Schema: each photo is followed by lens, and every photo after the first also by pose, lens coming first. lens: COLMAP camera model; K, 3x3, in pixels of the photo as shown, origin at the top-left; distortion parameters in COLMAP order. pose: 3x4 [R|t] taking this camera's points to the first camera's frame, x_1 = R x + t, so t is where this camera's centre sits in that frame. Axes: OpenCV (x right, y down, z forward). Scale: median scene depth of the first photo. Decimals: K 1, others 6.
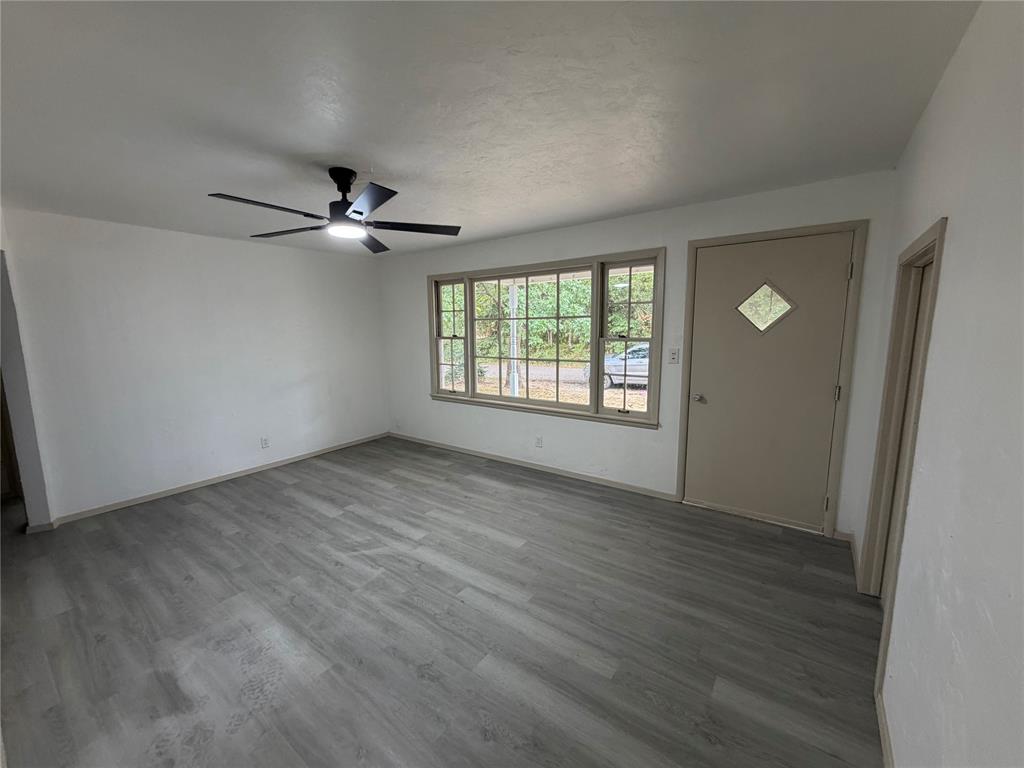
lens RADIAL K [[408.3, 0, 511.2], [0, 408.3, 384.0], [0, 0, 1]] dist [-0.000668, 0.000520]
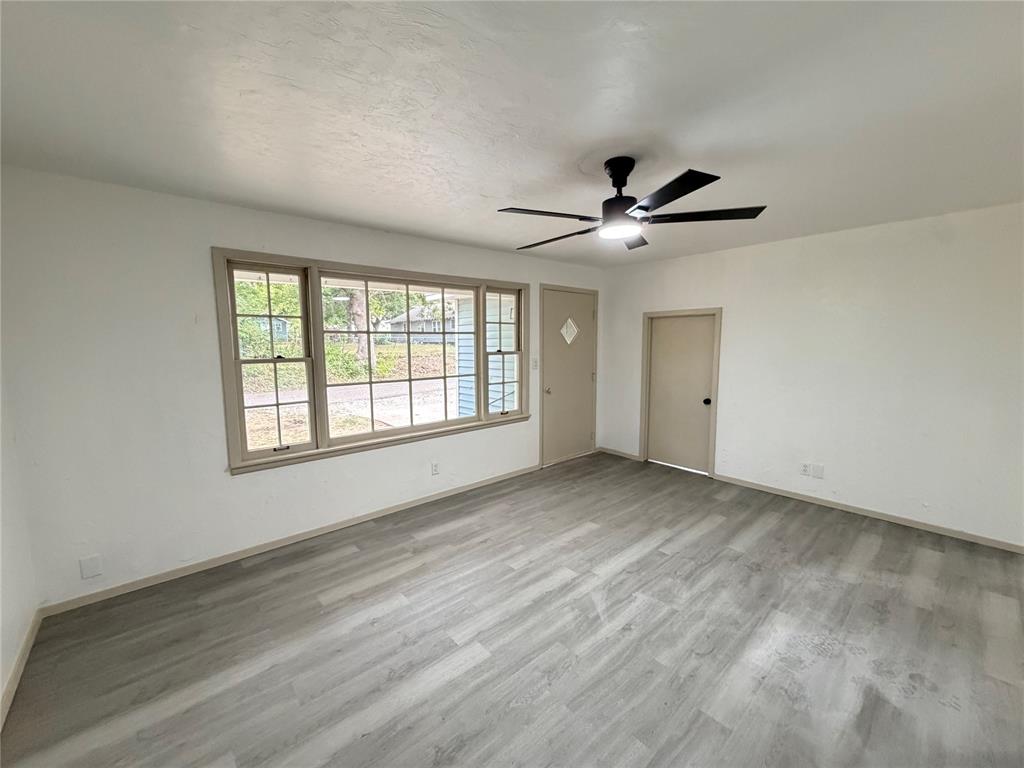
lens RADIAL K [[408.3, 0, 512.0], [0, 408.3, 382.7], [0, 0, 1]] dist [-0.000668, 0.000520]
pose [[0.217551, -0.091421, 0.971758, -0.918874], [0.138876, 0.988374, 0.061893, -0.096189], [-0.966119, 0.121488, 0.227718, 0.733055]]
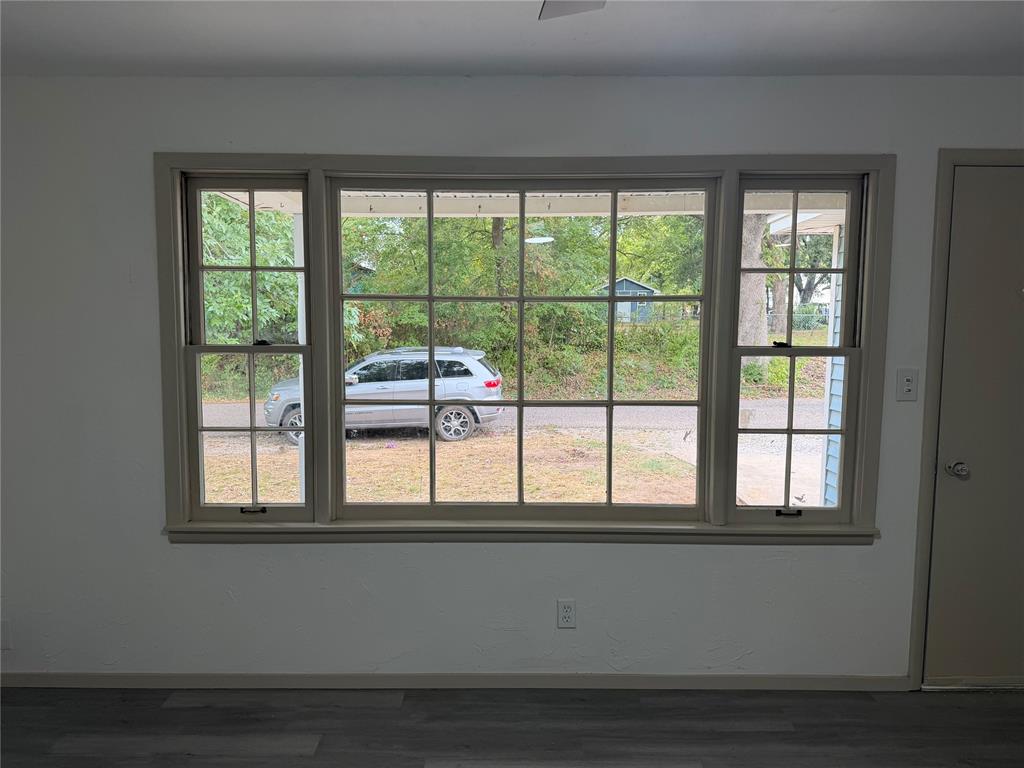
lens RADIAL K [[720.3, 0, 508.8], [0, 720.3, 376.8], [0, 0, 1]] dist [0.051974, -0.061470]
pose [[0.808969, -0.042704, 0.586297, -0.449472], [0.069372, 0.997324, -0.023077, -0.086983], [-0.583743, 0.059341, 0.809767, 0.557289]]
